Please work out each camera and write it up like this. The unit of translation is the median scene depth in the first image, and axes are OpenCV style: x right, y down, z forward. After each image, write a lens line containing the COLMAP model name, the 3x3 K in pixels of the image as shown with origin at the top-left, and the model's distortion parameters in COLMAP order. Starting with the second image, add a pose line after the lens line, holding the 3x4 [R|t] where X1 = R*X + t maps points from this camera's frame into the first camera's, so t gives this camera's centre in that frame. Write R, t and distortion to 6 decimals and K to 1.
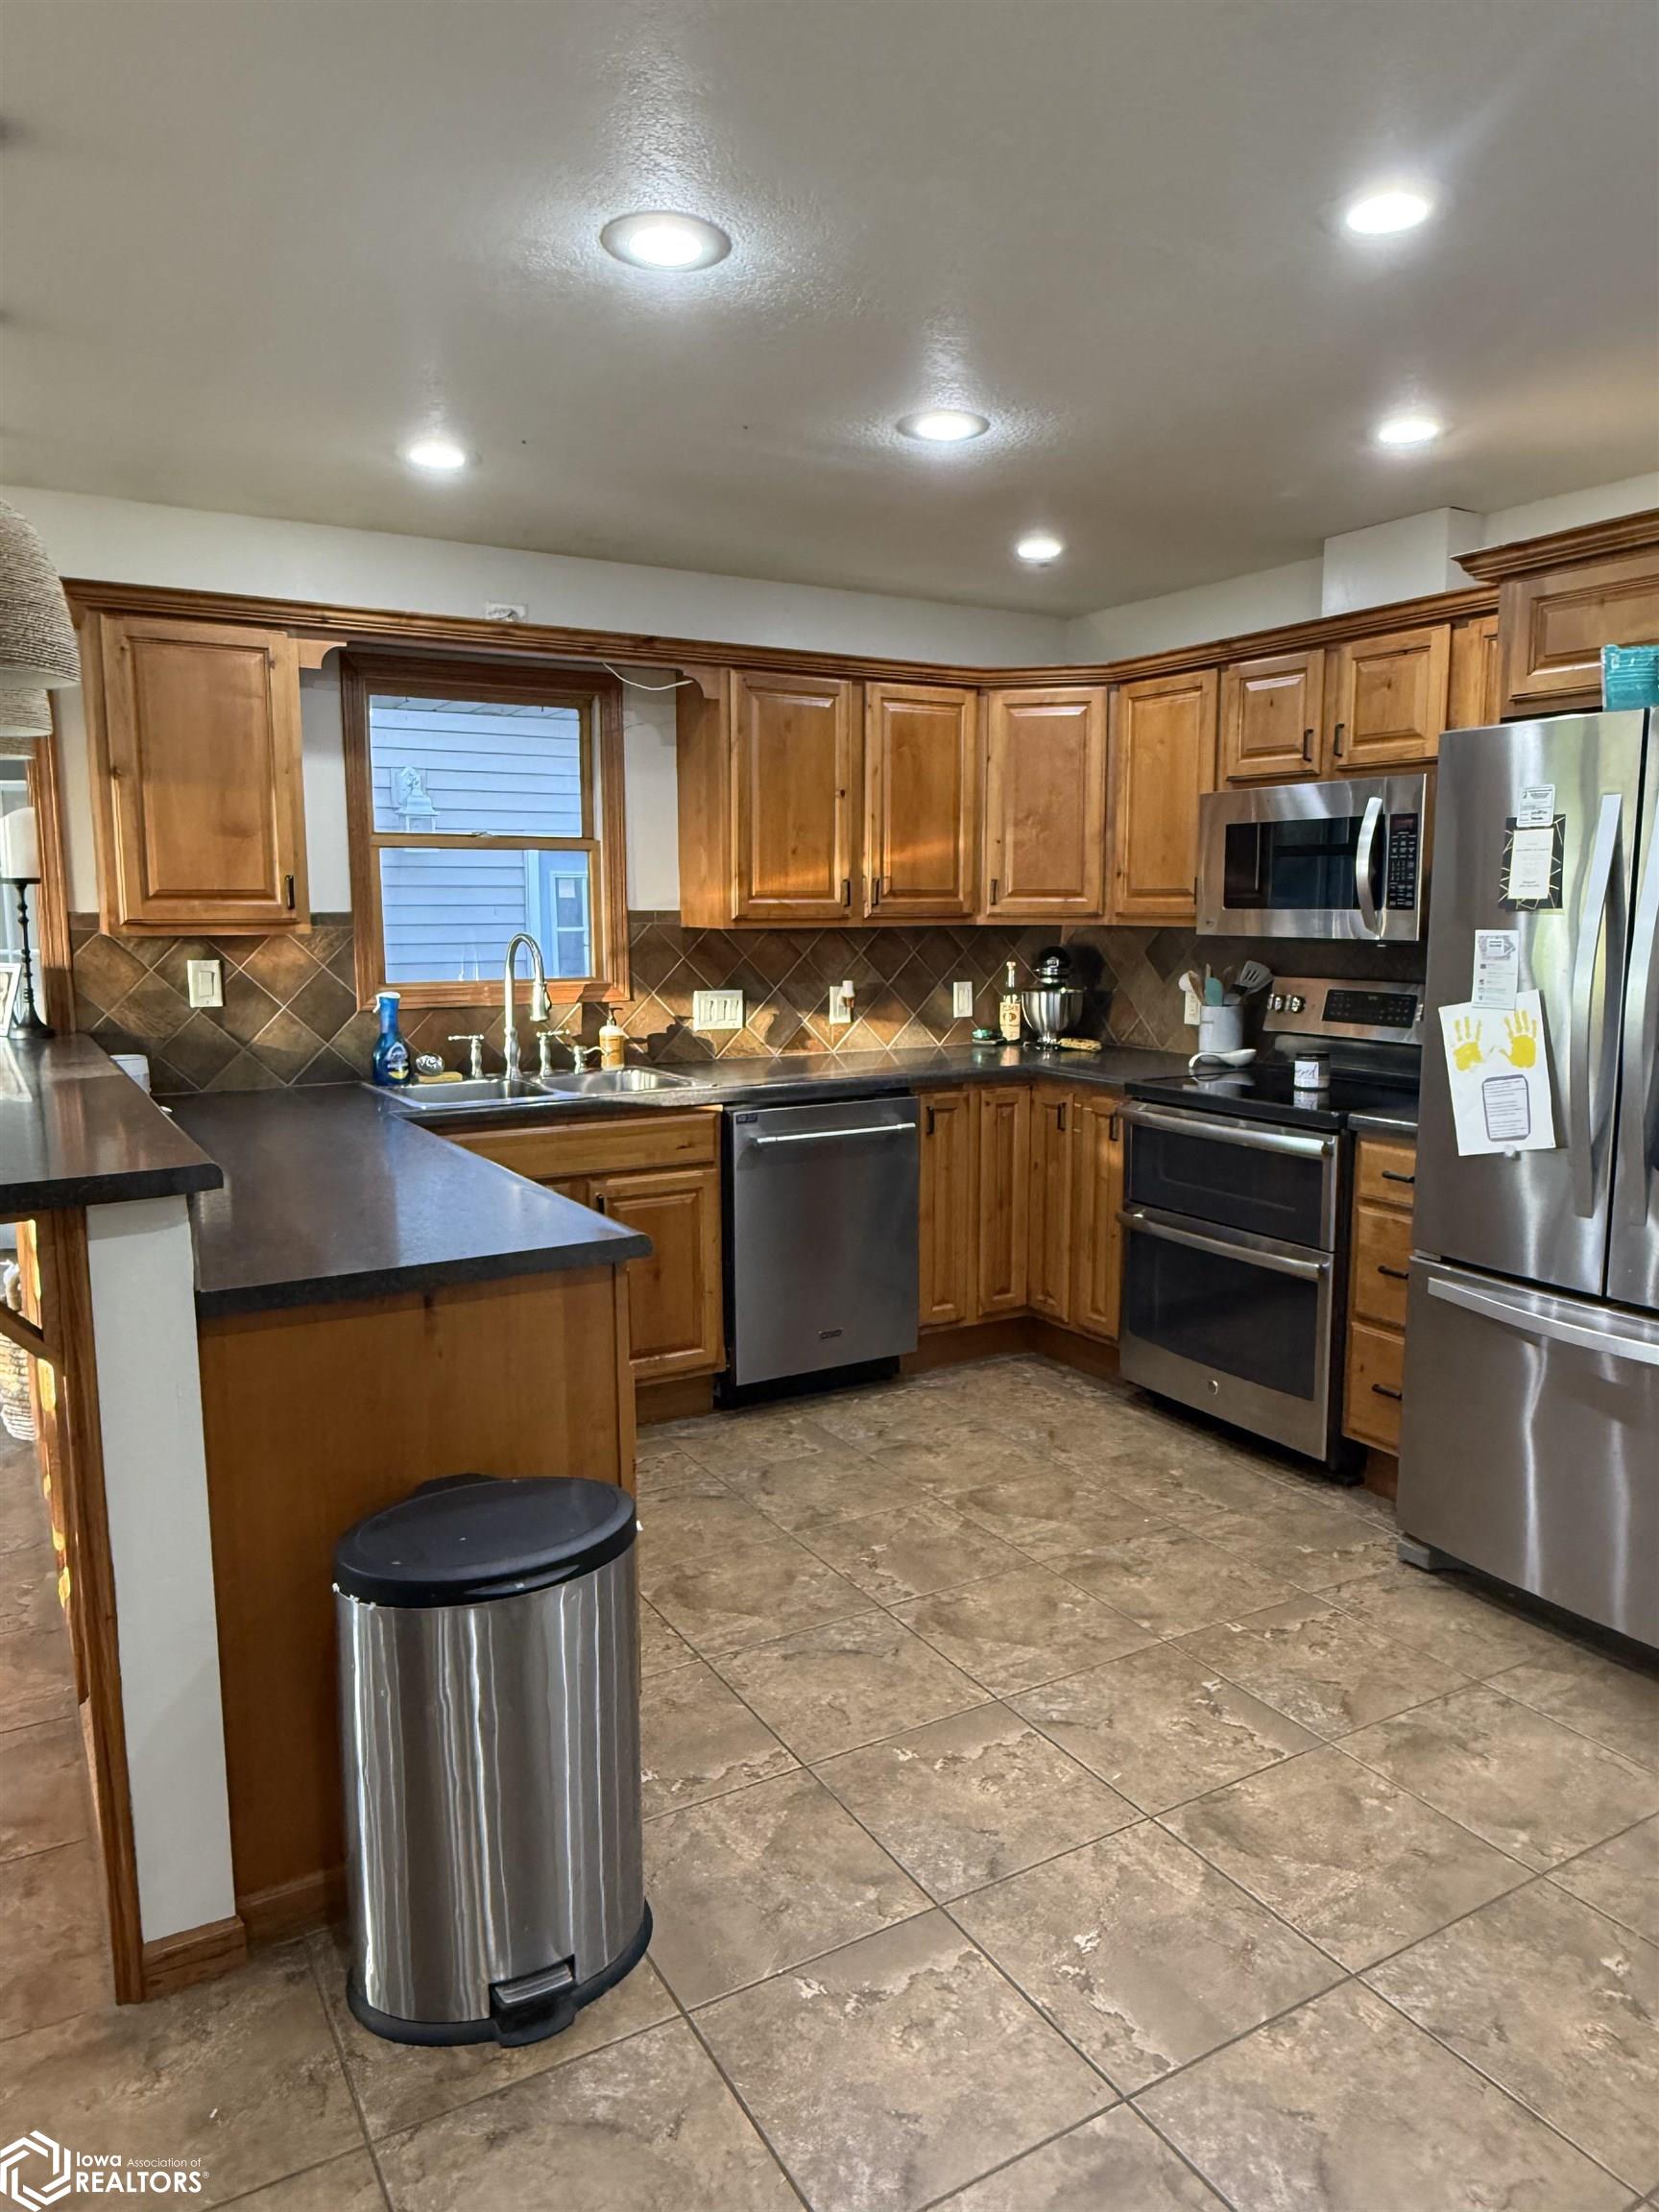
lens RADIAL K [[1492.8, 0, 832.2], [0, 1492.8, 1091.1], [0, 0, 1]] dist [0.001688, 0.000134]
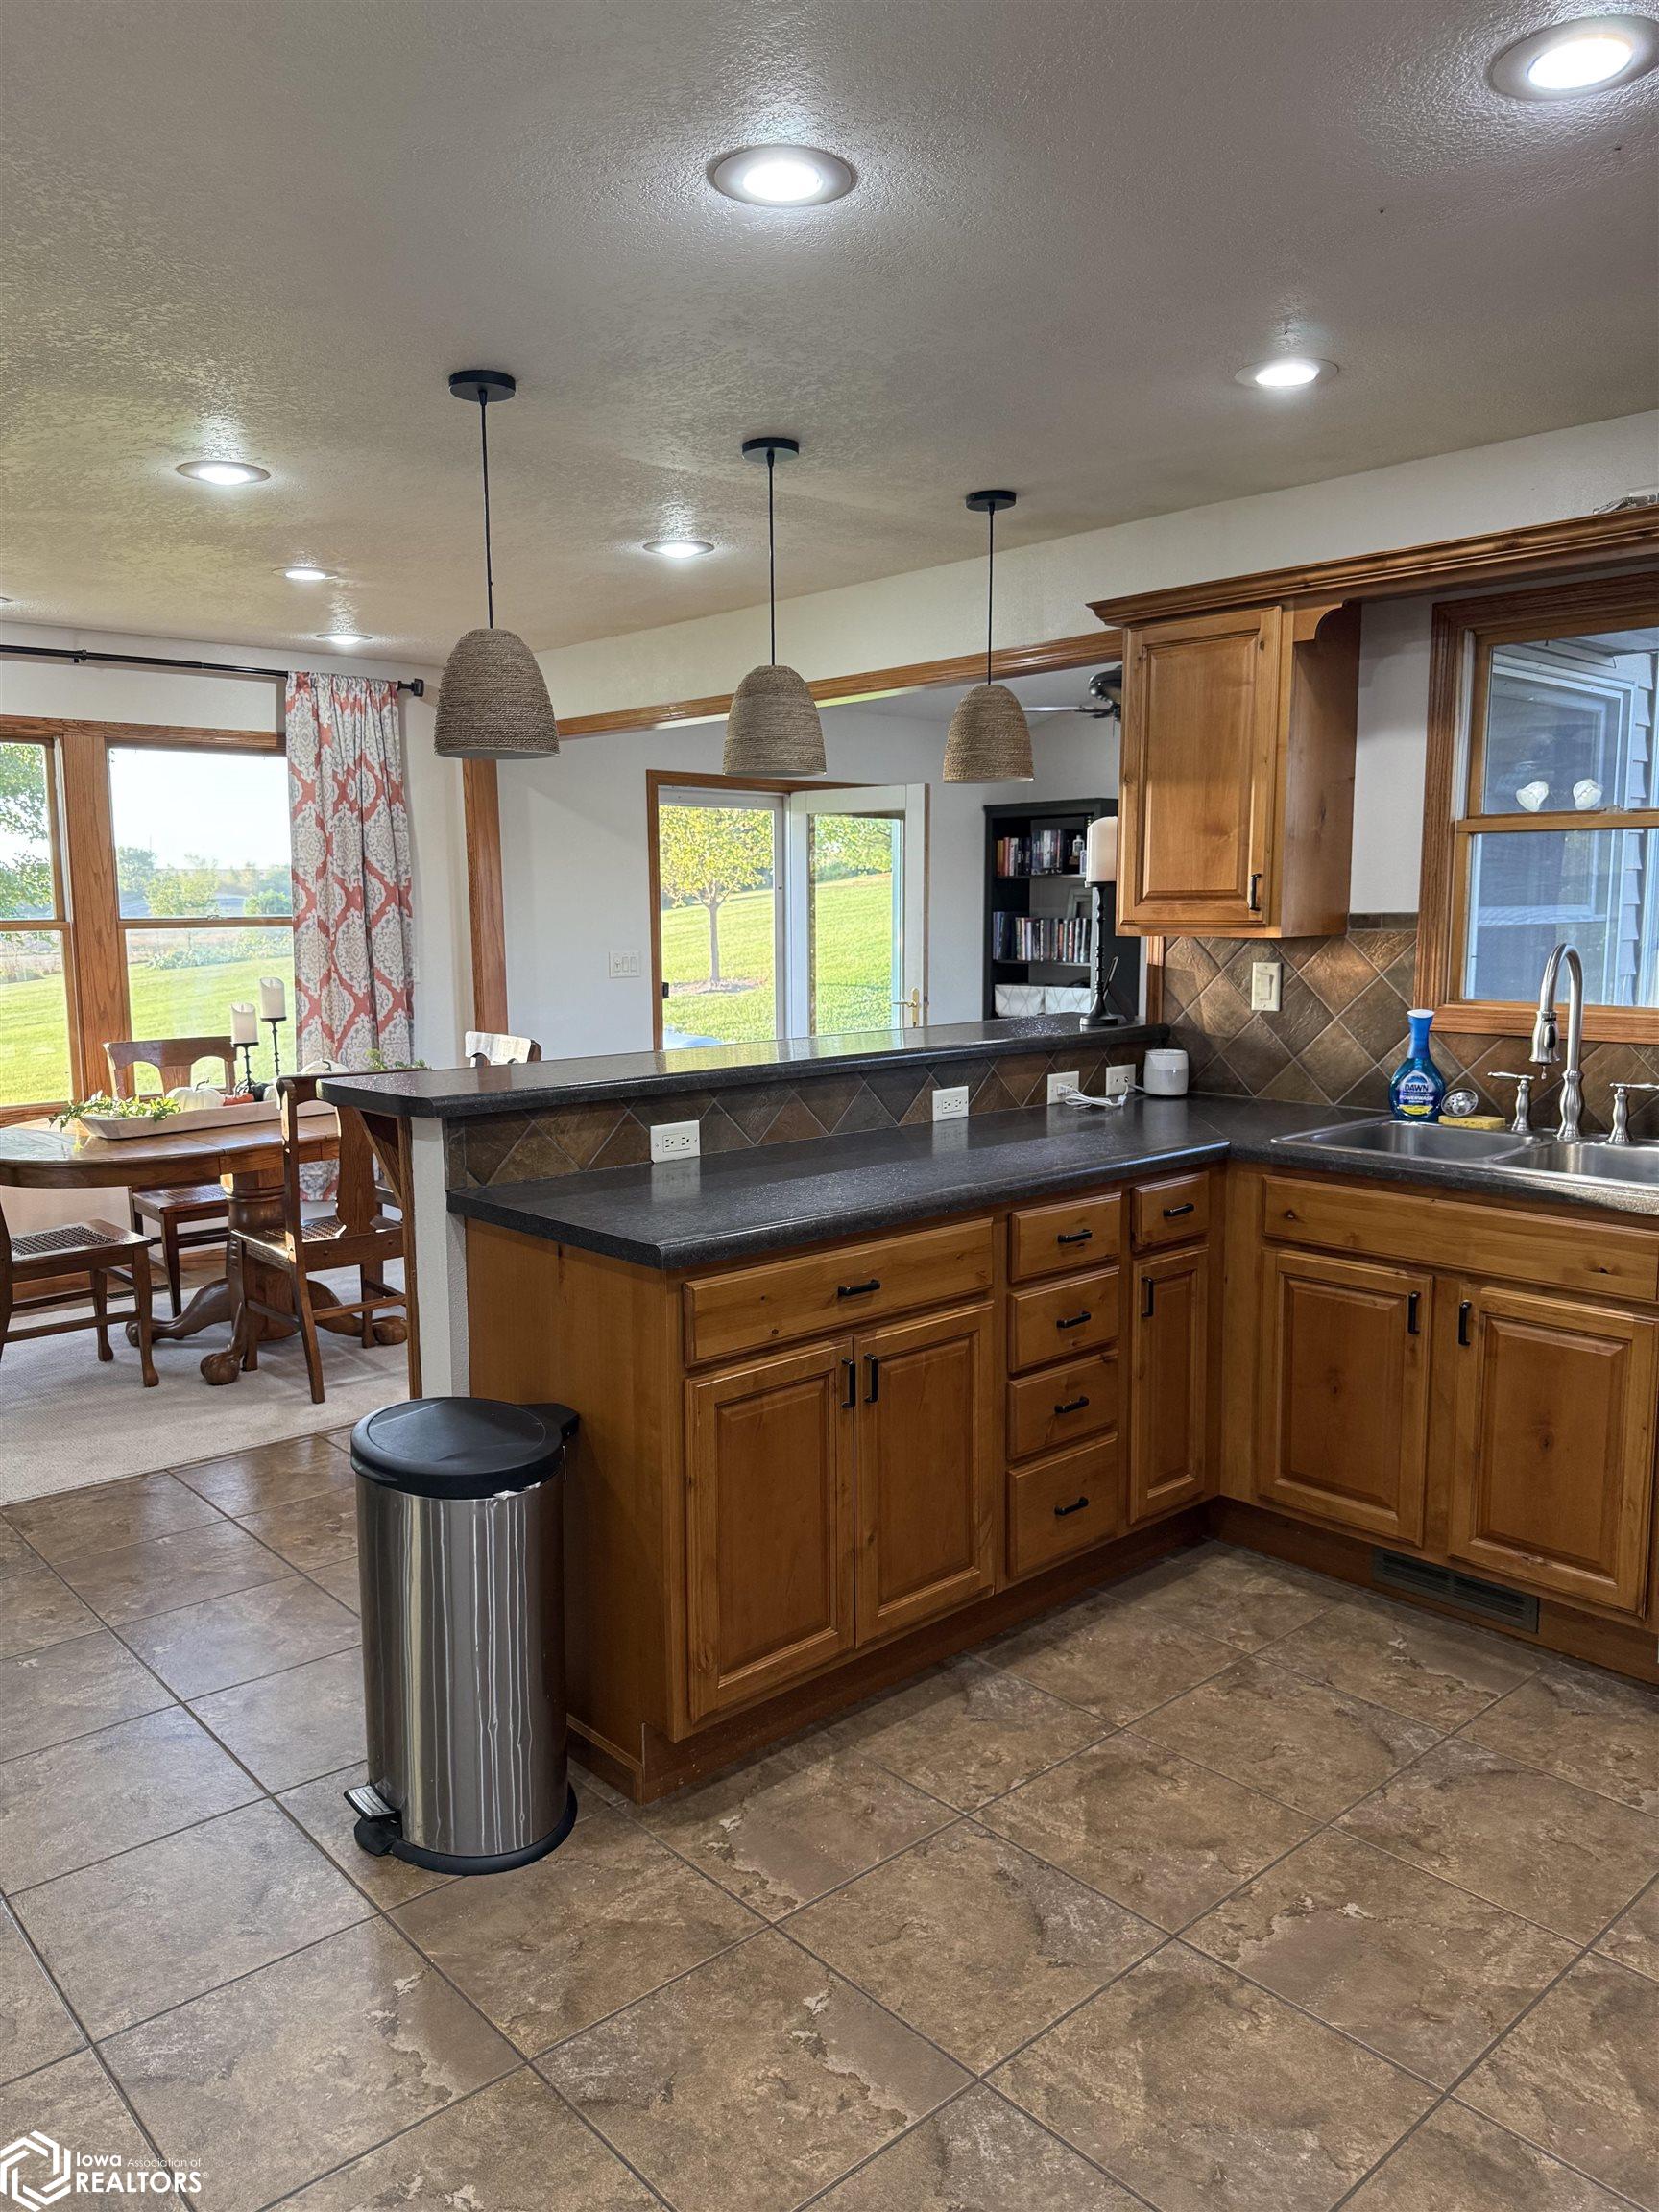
lens RADIAL K [[1552.6, 0, 771.2], [0, 1552.6, 1100.5], [0, 0, 1]] dist [0.020528, -0.020061]
pose [[0.186117, 0.125624, -0.974464, 0.545870], [-0.119278, 0.987346, 0.104503, -0.071954], [0.975261, 0.096782, 0.198746, 0.539188]]
